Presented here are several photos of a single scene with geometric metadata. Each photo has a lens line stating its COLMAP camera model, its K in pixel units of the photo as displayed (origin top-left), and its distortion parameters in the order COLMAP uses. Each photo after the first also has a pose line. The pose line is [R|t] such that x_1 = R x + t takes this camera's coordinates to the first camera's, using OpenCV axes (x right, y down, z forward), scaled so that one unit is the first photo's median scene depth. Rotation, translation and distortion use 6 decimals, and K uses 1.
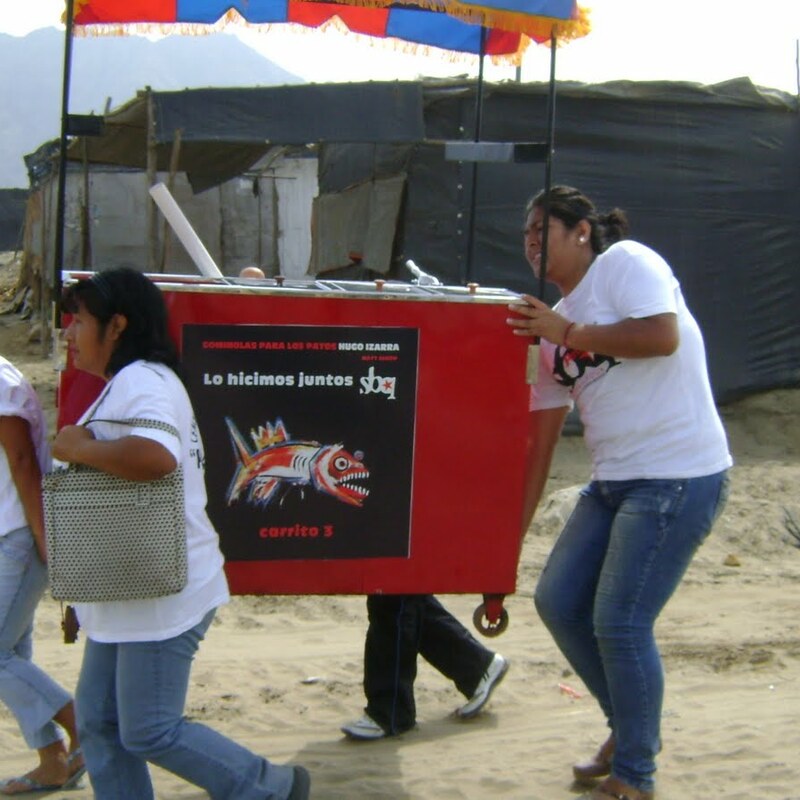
lens RADIAL K [[1553.5, 0, 400.0], [0, 1553.5, 400.0], [0, 0, 1]] dist [-0.042159, -0.108831]
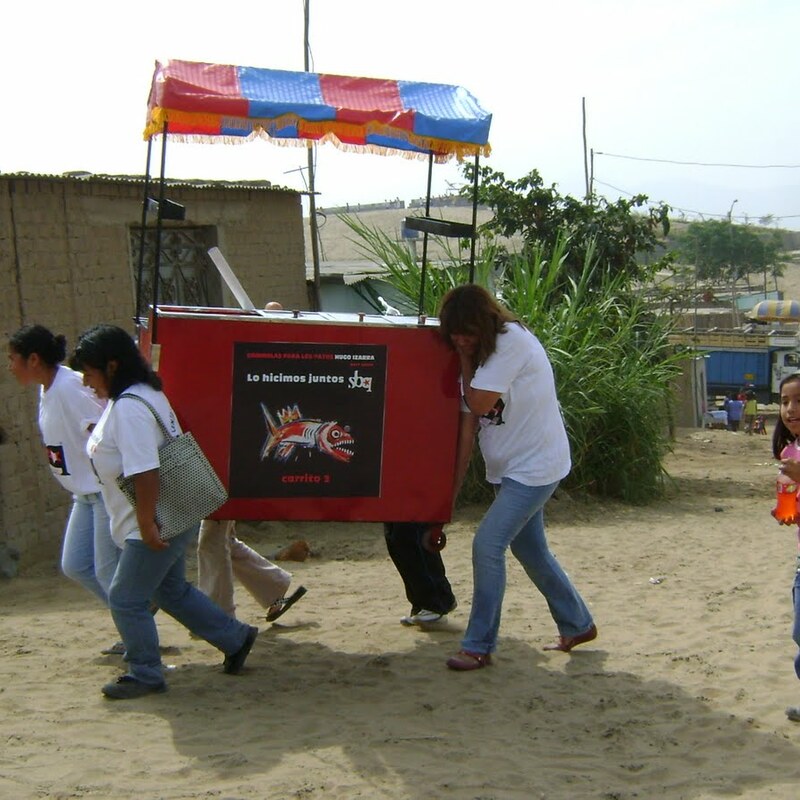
lens RADIAL K [[1553.5, 0, 400.0], [0, 1553.5, 400.0], [0, 0, 1]] dist [-0.042159, -0.108831]
pose [[0.999629, 0.006975, 0.026340, -0.015377], [-0.006862, 0.999967, -0.004391, 0.014044], [-0.026370, 0.004209, 0.999643, -0.522557]]
